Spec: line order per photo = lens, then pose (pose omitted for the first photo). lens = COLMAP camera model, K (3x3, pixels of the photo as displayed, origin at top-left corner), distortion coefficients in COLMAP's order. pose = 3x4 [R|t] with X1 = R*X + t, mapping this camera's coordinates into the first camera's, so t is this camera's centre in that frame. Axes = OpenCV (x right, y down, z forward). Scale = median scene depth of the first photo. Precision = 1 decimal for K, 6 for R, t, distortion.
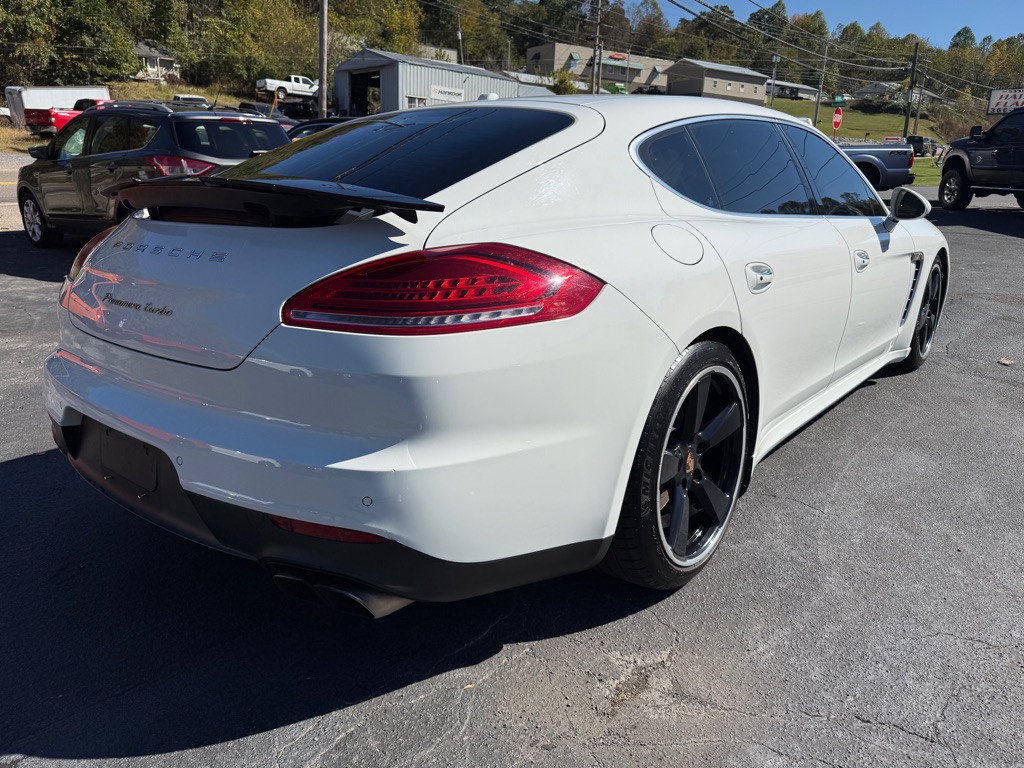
lens RADIAL K [[727.1, 0, 520.1], [0, 727.1, 386.8], [0, 0, 1]] dist [0.014154, -0.020934]
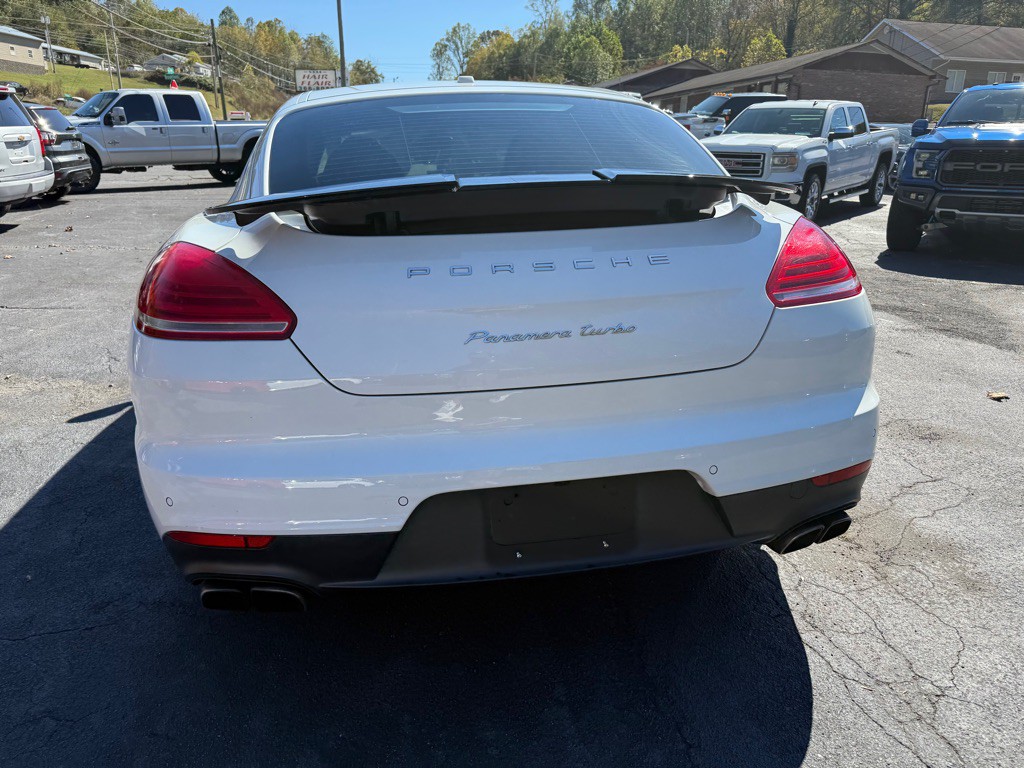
lens RADIAL K [[727.1, 0, 514.1], [0, 727.1, 383.4], [0, 0, 1]] dist [0.014154, -0.020934]
pose [[0.658914, -0.249299, 0.709706, -0.034848], [0.228384, 0.965249, 0.127026, -0.005196], [-0.716710, 0.078386, 0.692952, 0.013593]]
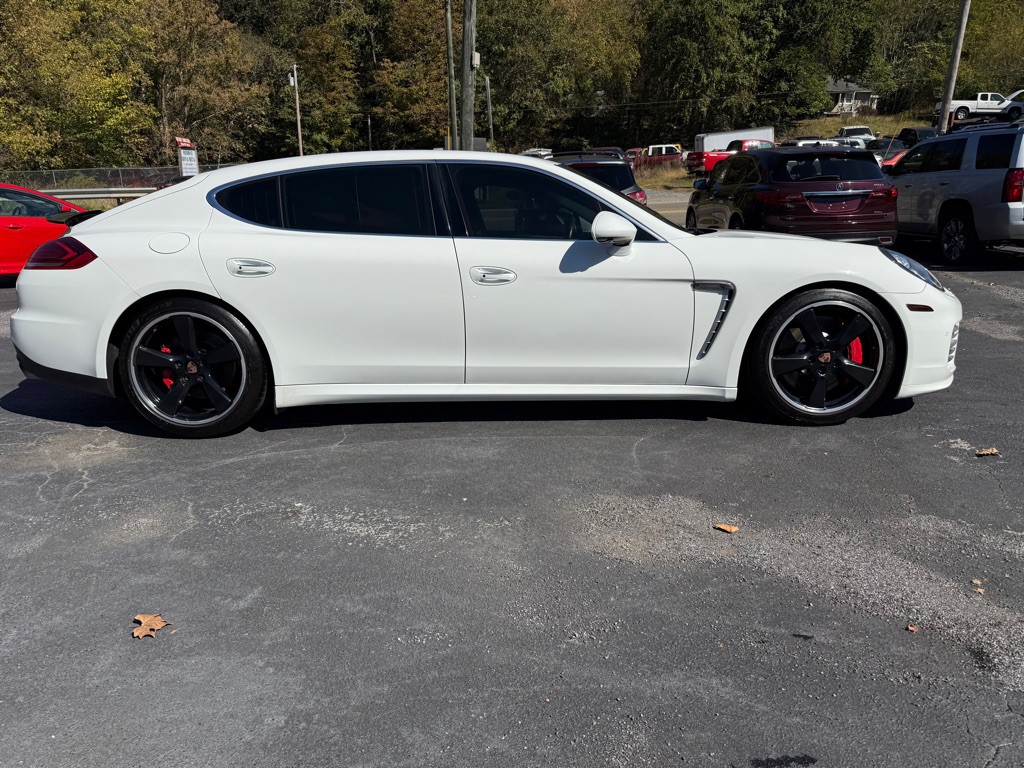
lens RADIAL K [[727.1, 0, 517.5], [0, 727.1, 385.0], [0, 0, 1]] dist [0.014154, -0.020934]
pose [[0.630185, 0.168498, -0.757941, 0.074699], [-0.197565, 0.978838, 0.053342, -0.003769], [0.750889, 0.116127, 0.650138, 0.016009]]
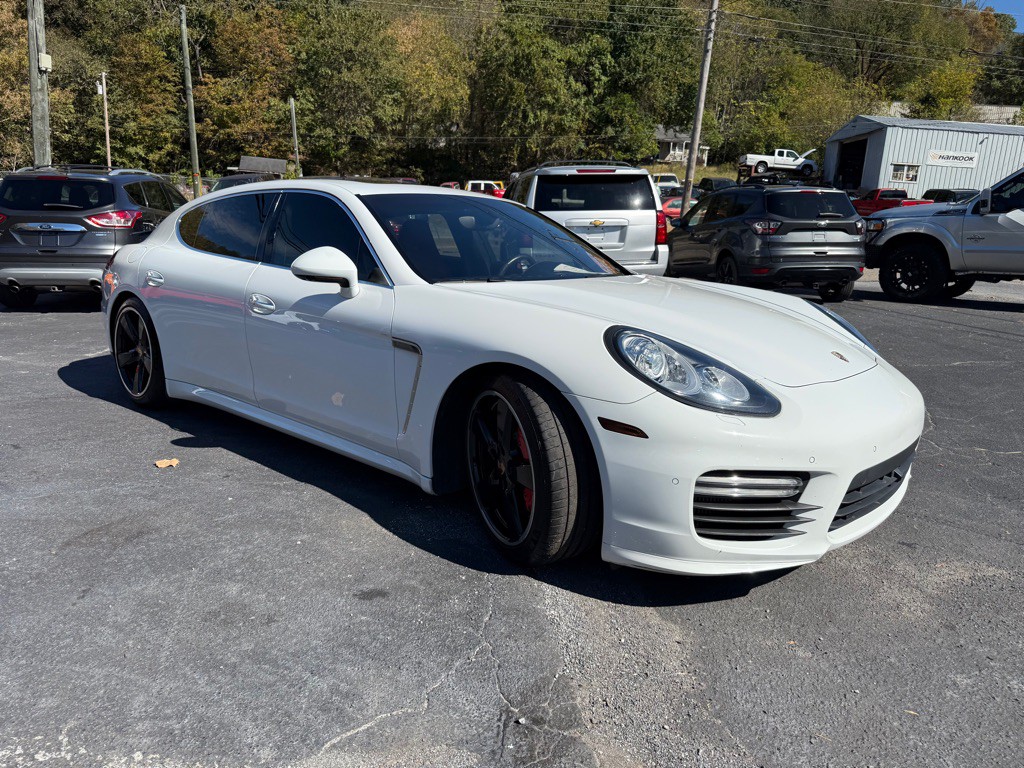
lens RADIAL K [[727.1, 0, 505.8], [0, 727.1, 393.5], [0, 0, 1]] dist [0.014154, -0.020934]
pose [[0.730471, 0.157995, -0.664417, 0.120806], [-0.216648, 0.976231, -0.006045, -0.023778], [0.647669, 0.148360, 0.747338, 0.085059]]
